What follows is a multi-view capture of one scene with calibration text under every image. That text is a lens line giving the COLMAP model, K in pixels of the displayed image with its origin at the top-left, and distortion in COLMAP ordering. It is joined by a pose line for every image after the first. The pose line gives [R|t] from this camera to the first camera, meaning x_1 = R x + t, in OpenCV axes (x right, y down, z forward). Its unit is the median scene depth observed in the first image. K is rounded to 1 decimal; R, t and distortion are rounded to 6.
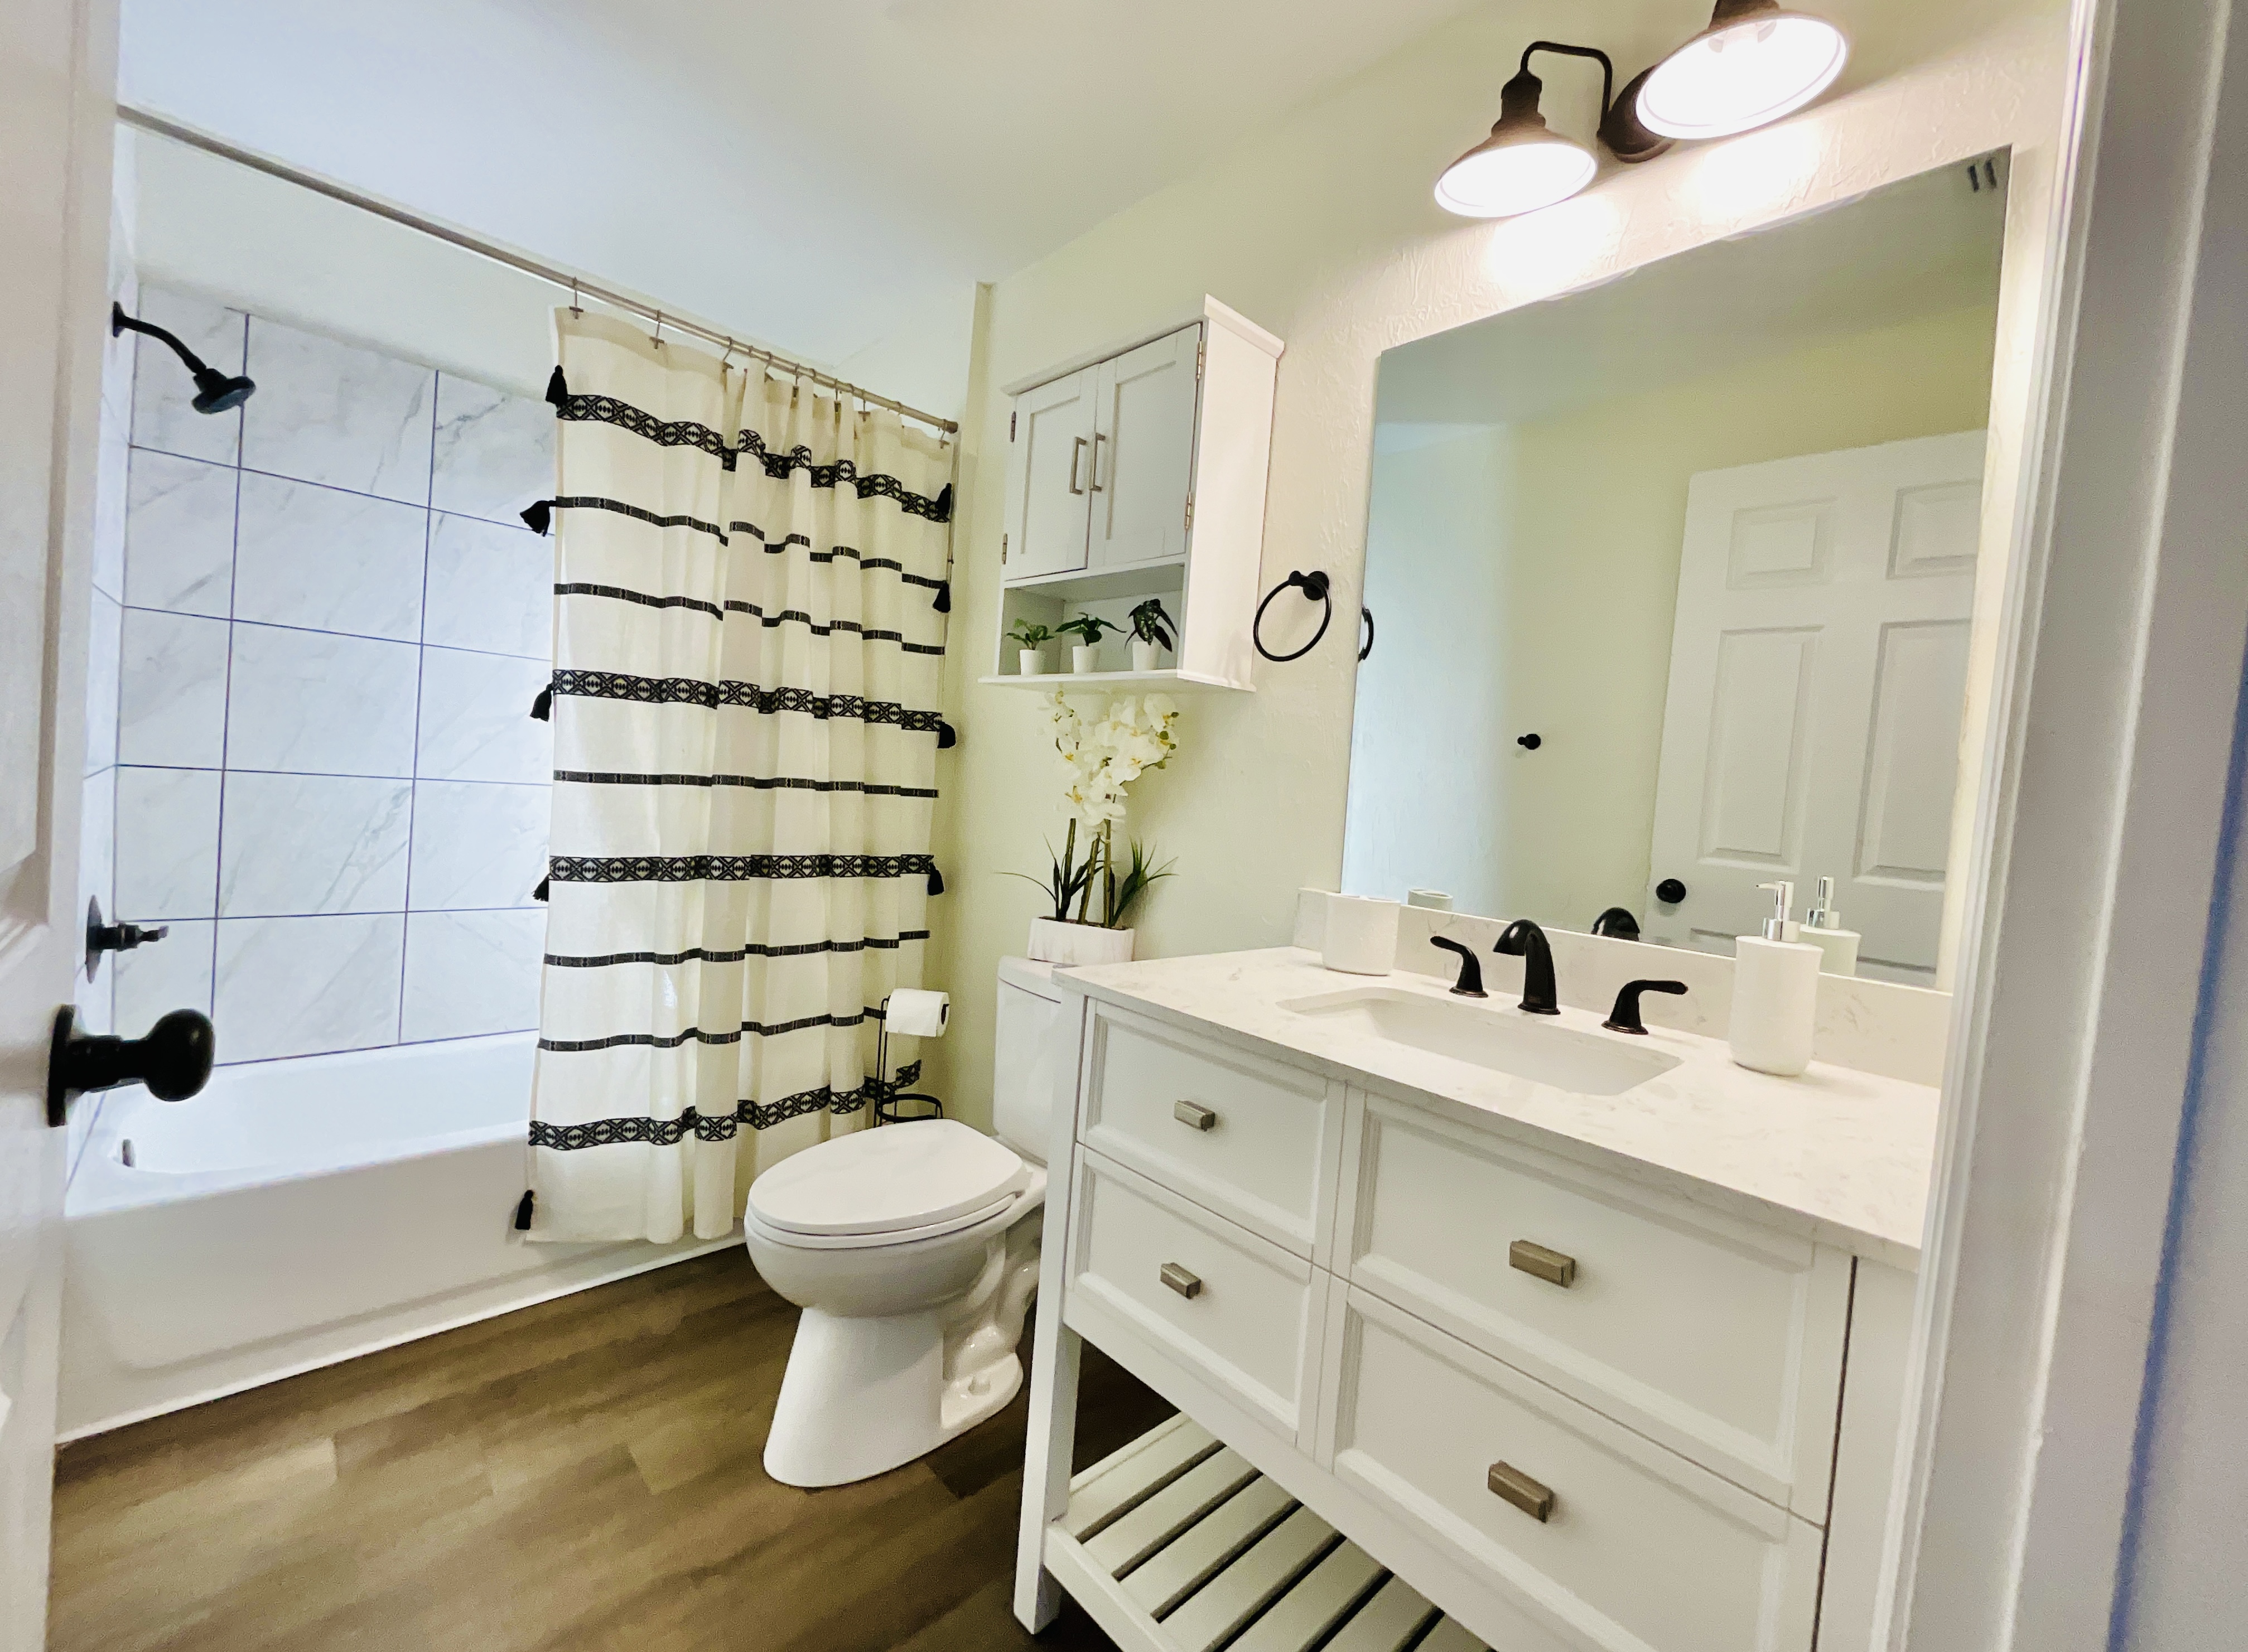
lens RADIAL K [[928.5, 0, 1124.0], [0, 928.5, 826.0], [0, 0, 1]] dist [0.006381, 0.000191]
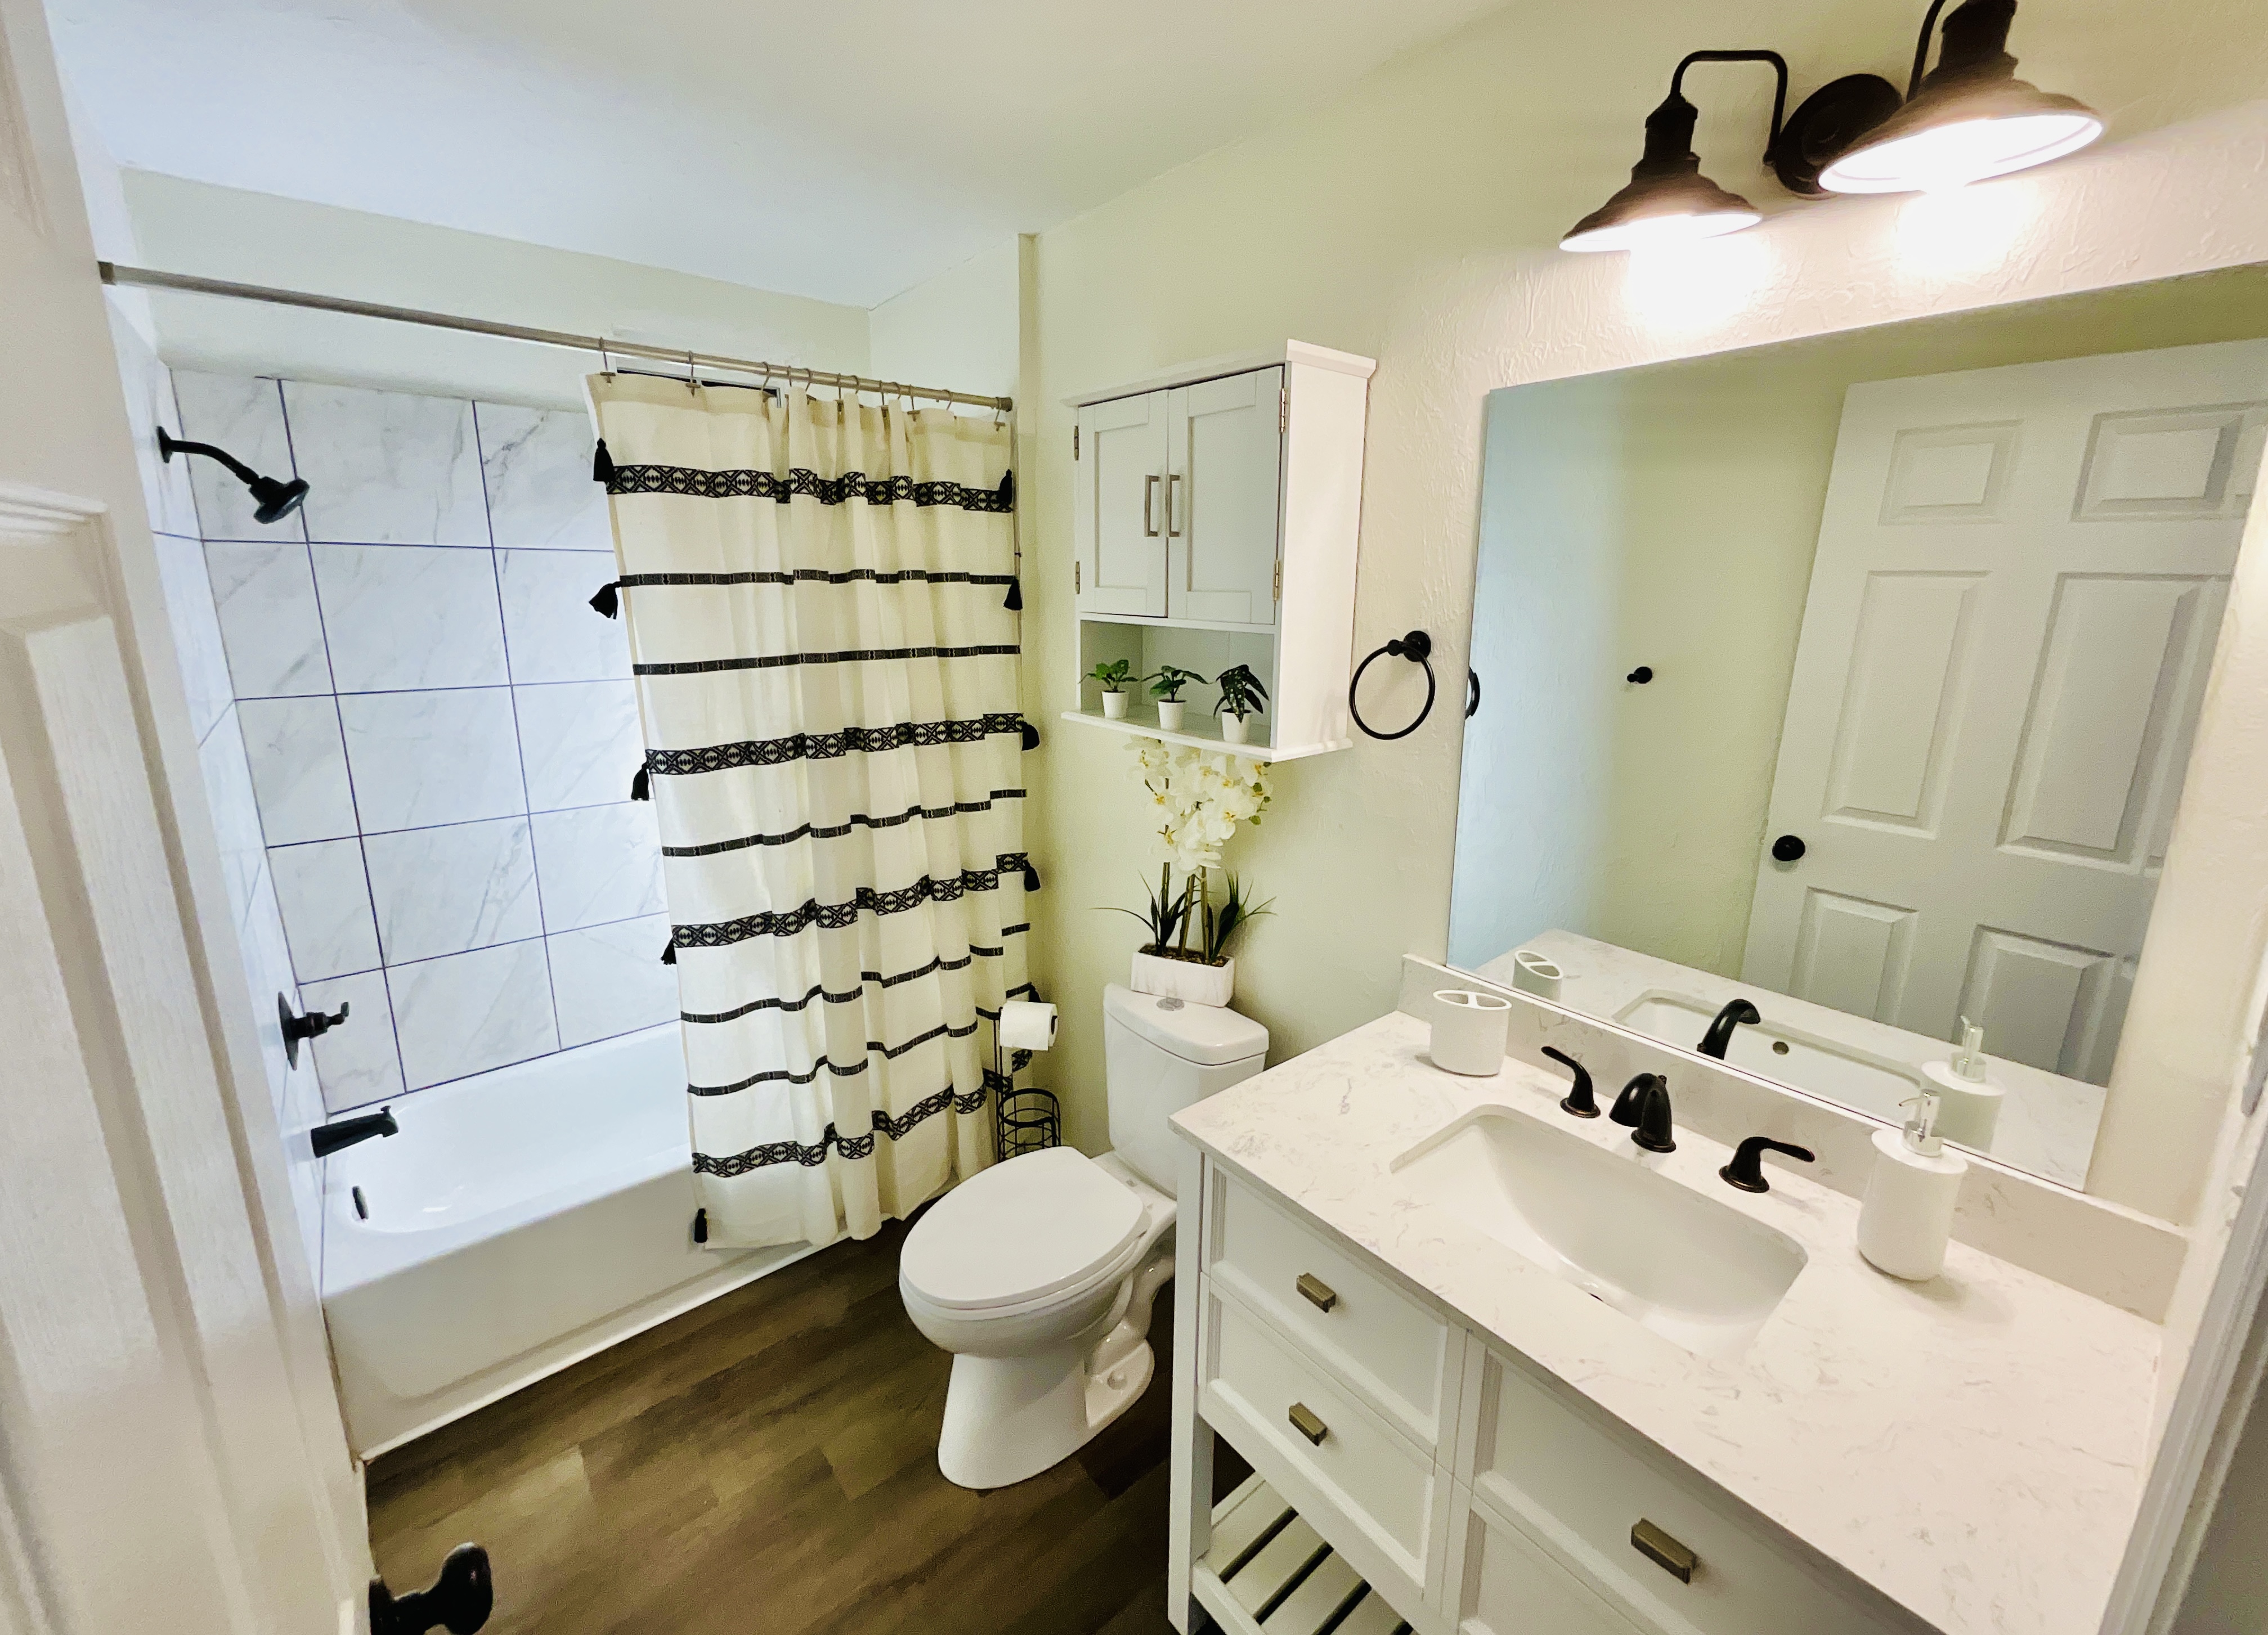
lens RADIAL K [[933.3, 0, 1135.7], [0, 933.3, 802.6], [0, 0, 1]] dist [0.000611, 0.004825]
pose [[0.995678, -0.054173, -0.075439, -0.010434], [0.067222, 0.980831, 0.182897, -0.257463], [0.064085, -0.187178, 0.980233, 0.030301]]
